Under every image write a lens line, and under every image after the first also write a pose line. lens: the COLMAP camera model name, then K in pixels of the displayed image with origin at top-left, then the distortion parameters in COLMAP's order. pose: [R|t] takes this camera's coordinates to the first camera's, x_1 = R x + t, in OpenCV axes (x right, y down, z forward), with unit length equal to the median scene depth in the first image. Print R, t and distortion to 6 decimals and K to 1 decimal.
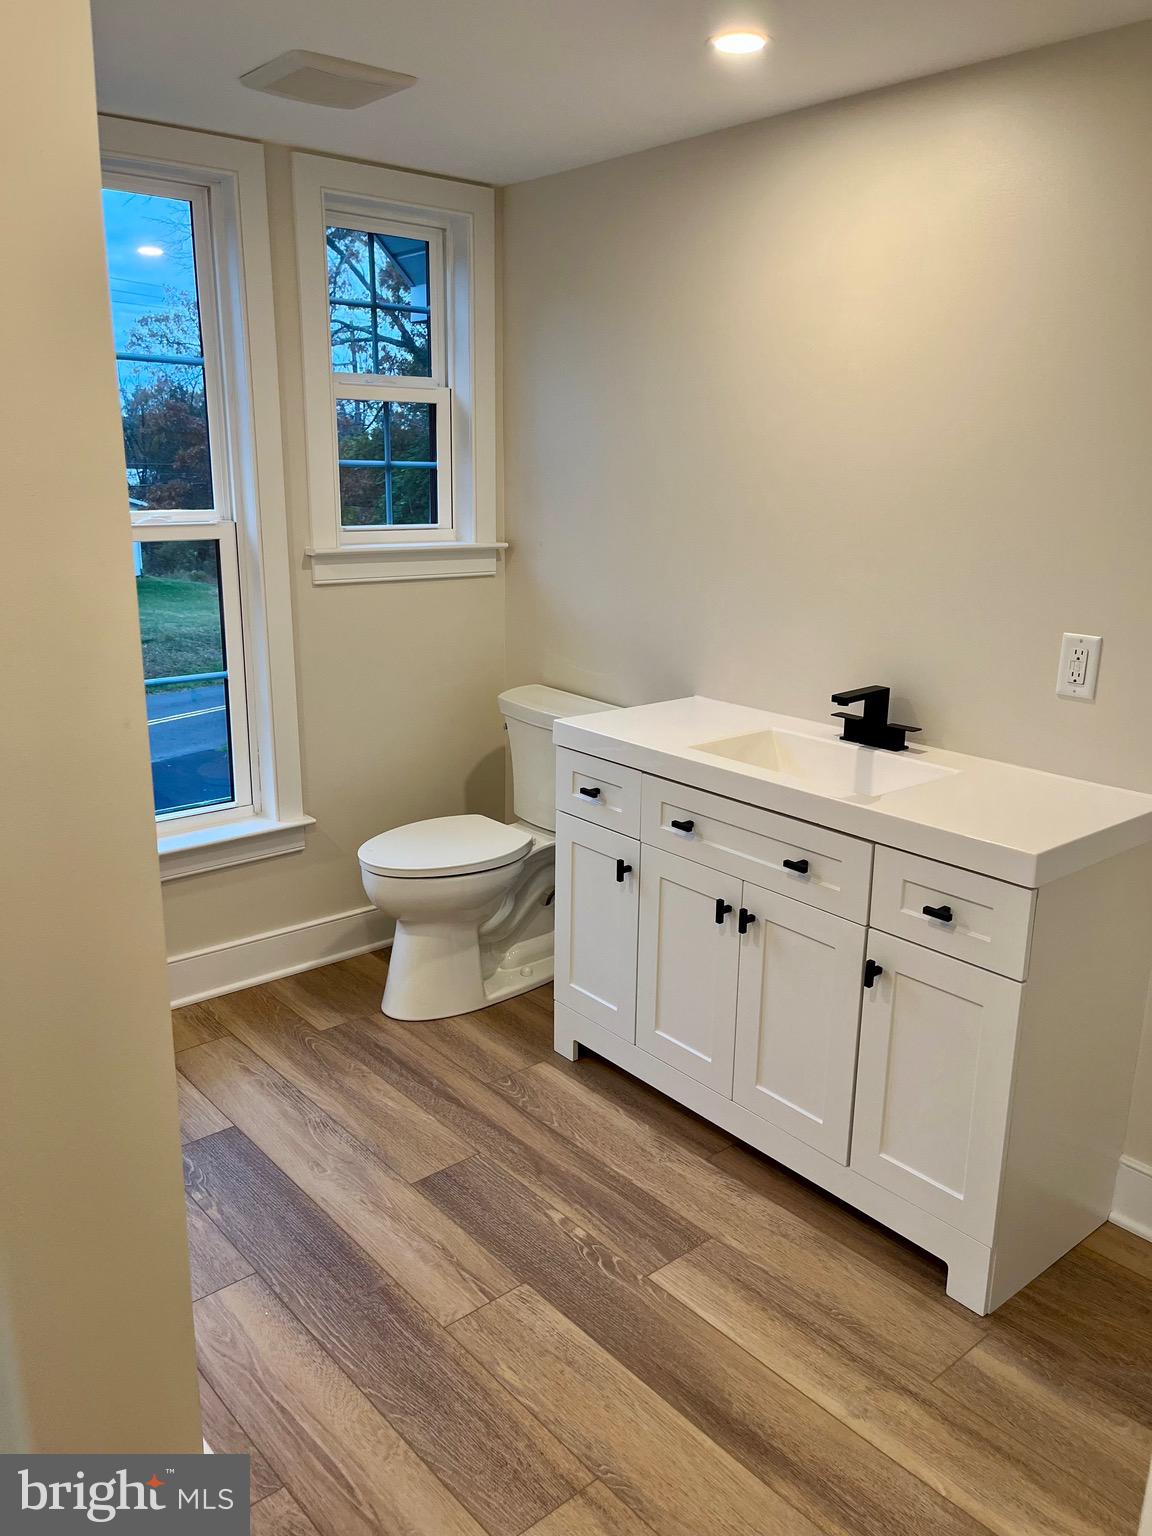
lens RADIAL K [[1158.9, 0, 580.5], [0, 1158.9, 766.5], [0, 0, 1]] dist [-0.001615, -0.007572]
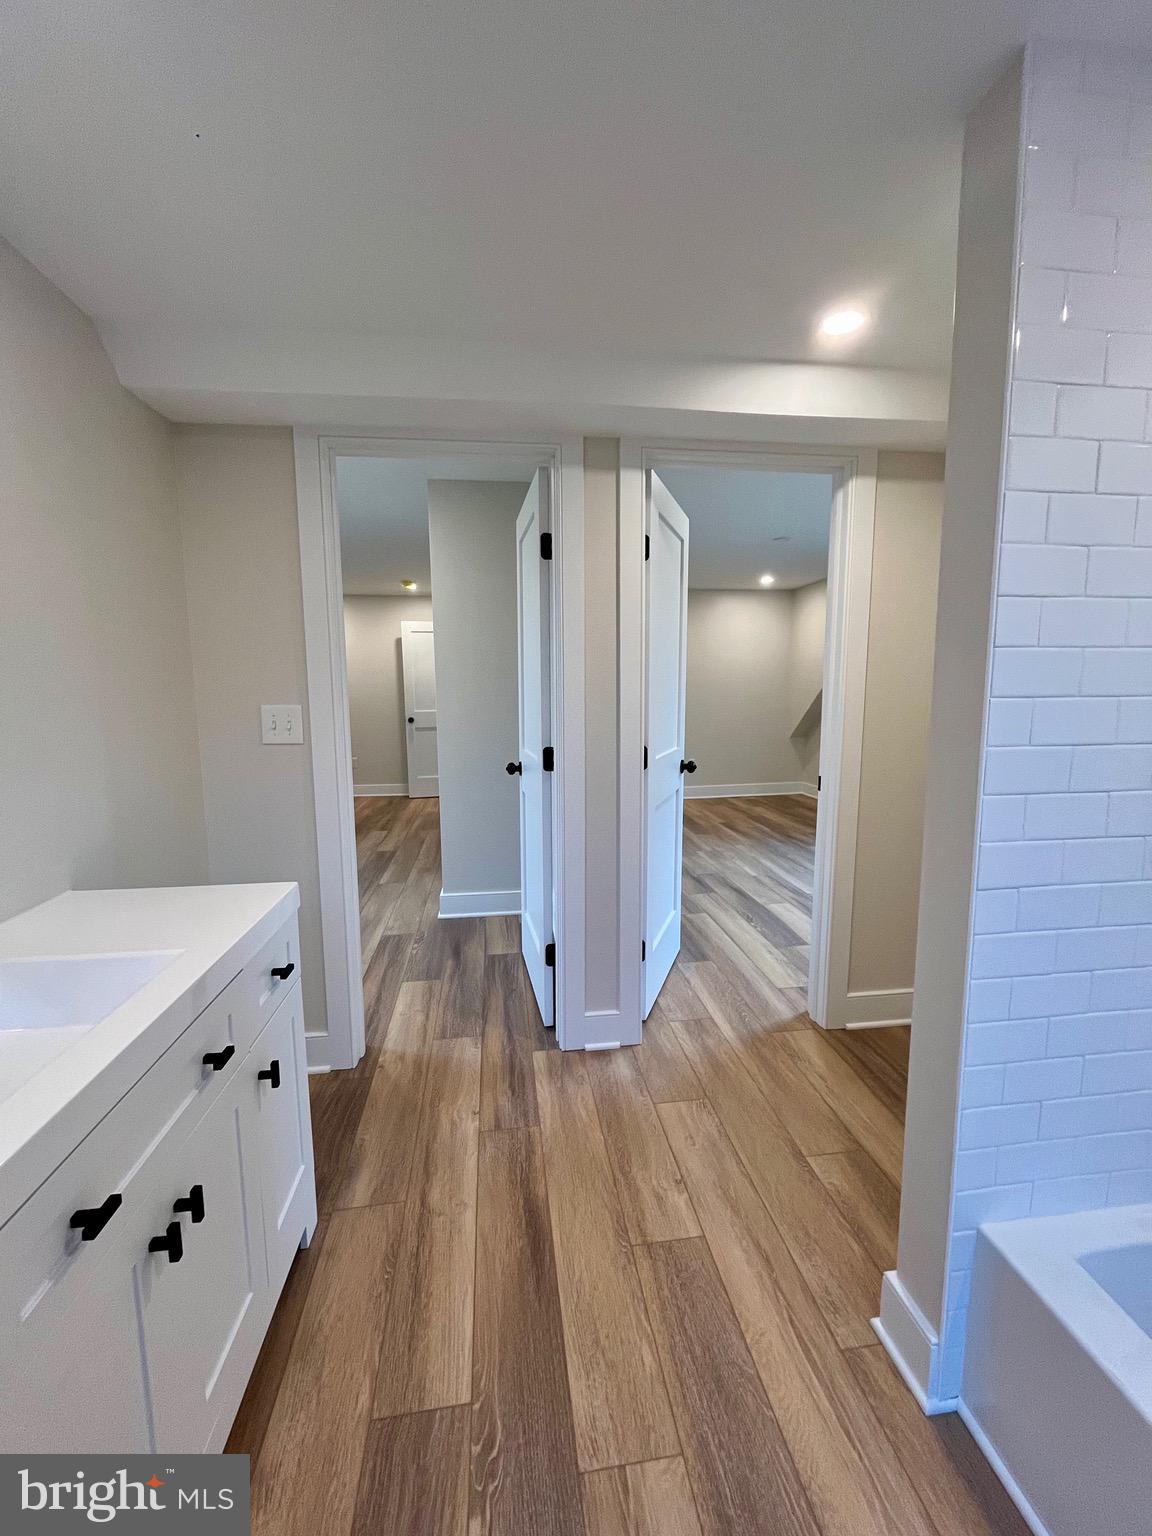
lens RADIAL K [[617.5, 0, 583.3], [0, 617.5, 763.9], [0, 0, 1]] dist [-0.004413, 0.001169]
pose [[-0.842989, -0.074397, 0.532762, -0.267461], [0.131079, 0.932128, 0.337573, -0.238365], [-0.521717, 0.354404, -0.776022, 1.178451]]
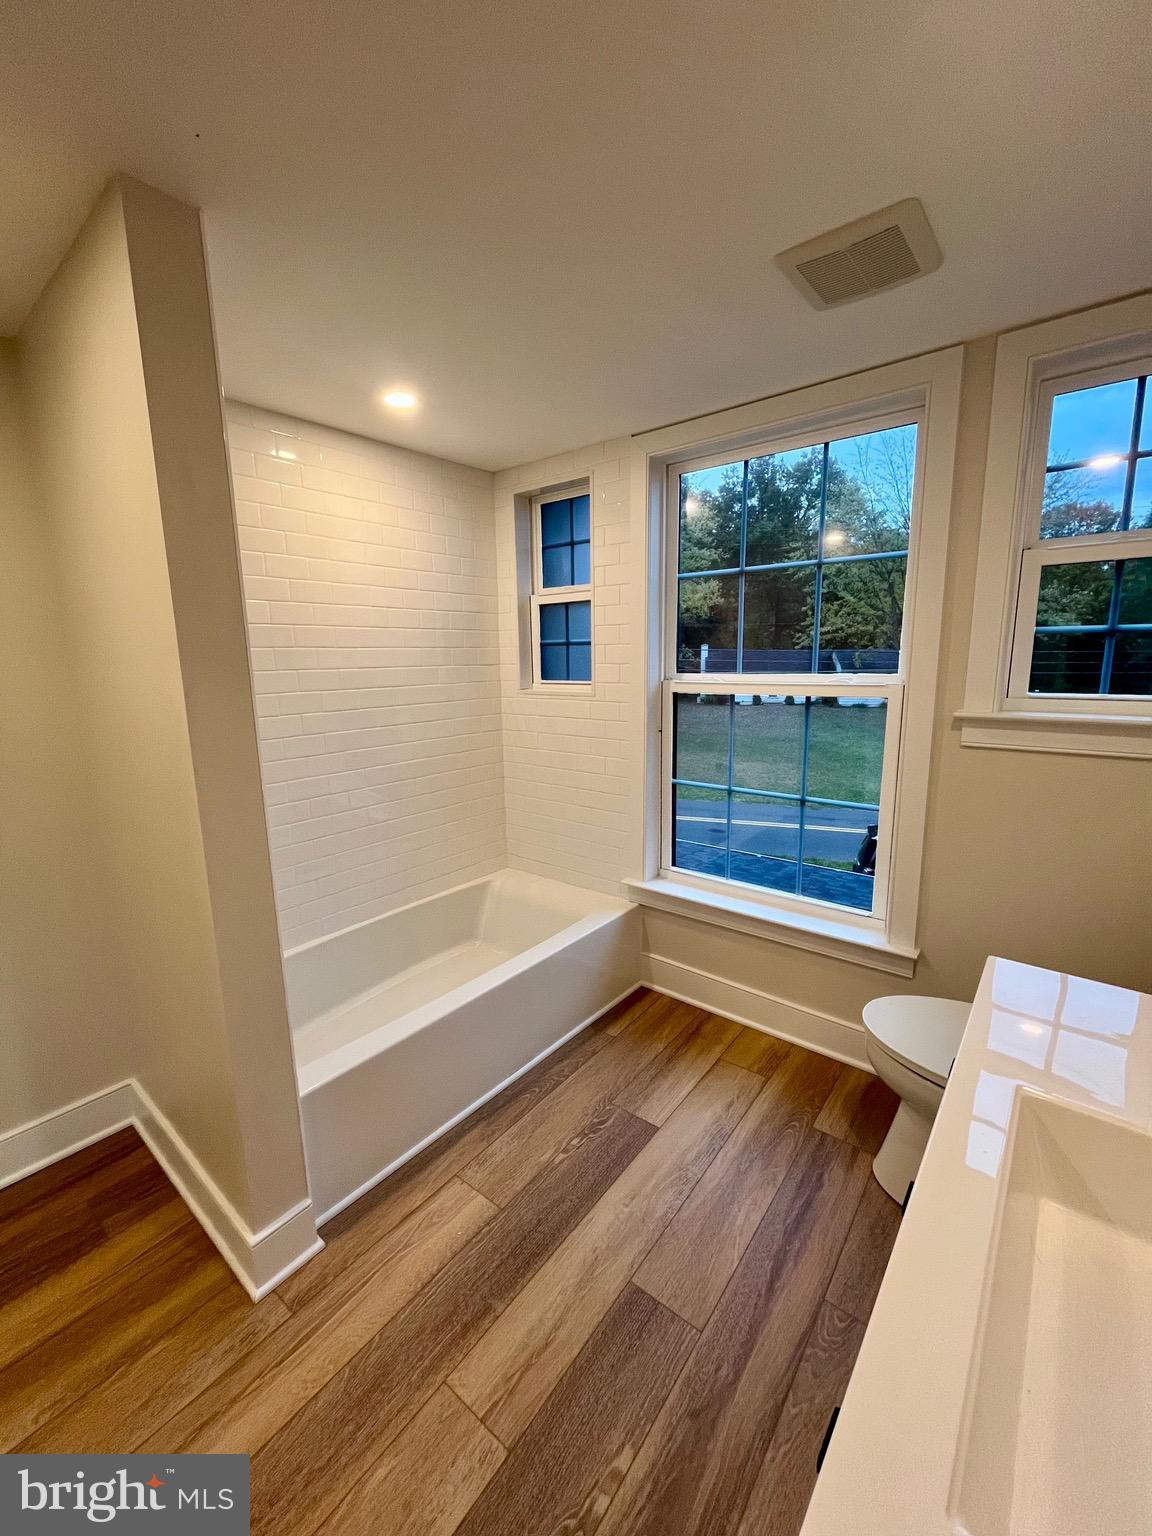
lens RADIAL K [[617.5, 0, 577.9], [0, 617.5, 767.4], [0, 0, 1]] dist [-0.004413, 0.001169]
pose [[0.189671, 0.158734, -0.968932, 0.372597], [-0.230696, 0.966423, 0.113164, -0.181452], [0.954361, 0.202064, 0.219922, 0.826624]]
